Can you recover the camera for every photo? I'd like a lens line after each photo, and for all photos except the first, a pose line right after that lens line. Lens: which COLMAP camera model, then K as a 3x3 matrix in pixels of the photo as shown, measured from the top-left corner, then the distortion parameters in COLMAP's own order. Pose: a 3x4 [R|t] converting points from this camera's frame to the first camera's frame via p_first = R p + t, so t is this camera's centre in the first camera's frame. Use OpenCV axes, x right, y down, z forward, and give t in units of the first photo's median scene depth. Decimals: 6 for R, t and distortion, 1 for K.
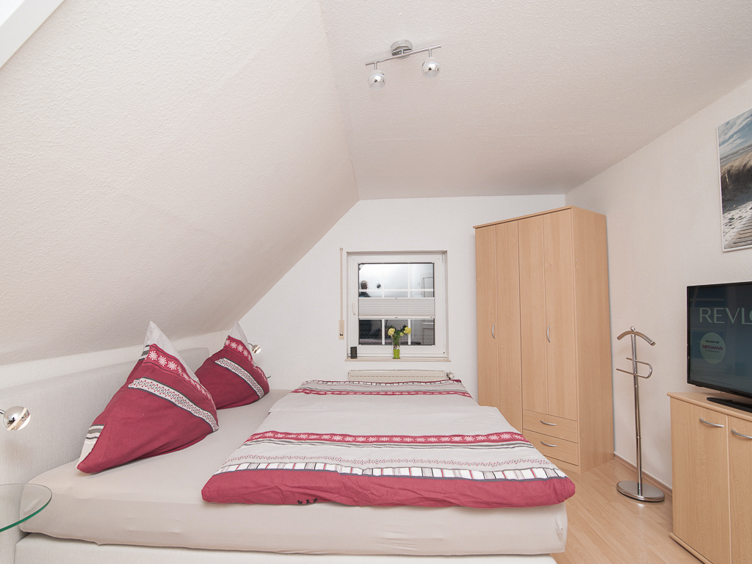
lens RADIAL K [[387.4, 0, 390.7], [0, 387.4, 285.5], [0, 0, 1]] dist [-0.018238, 0.000064]
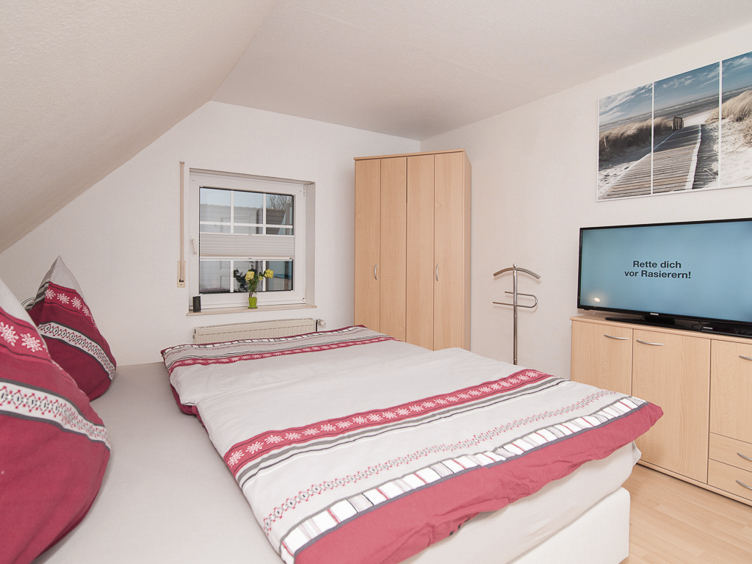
lens RADIAL K [[380.5, 0, 366.7], [0, 380.5, 256.9], [0, 0, 1]] dist [-0.016757, 0.000478]
pose [[0.826640, 0.009320, 0.562655, -0.452153], [-0.040256, 0.998281, 0.042607, 0.070126], [-0.561290, -0.057871, 0.825593, 0.400305]]
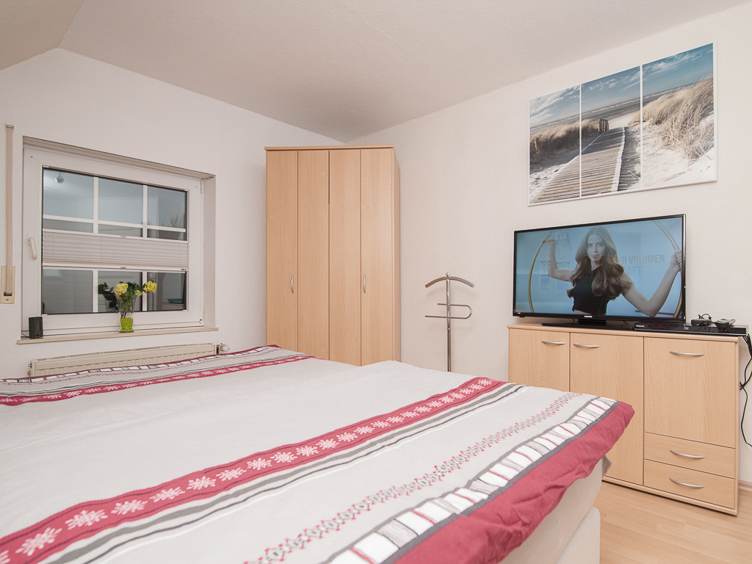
lens RADIAL K [[387.4, 0, 390.7], [0, 387.4, 285.5], [0, 0, 1]] dist [-0.018238, 0.000064]
pose [[0.651212, 0.011181, 0.758814, -0.336553], [-0.041841, 0.998900, 0.021189, 0.157154], [-0.757742, -0.045548, 0.650963, 0.537178]]
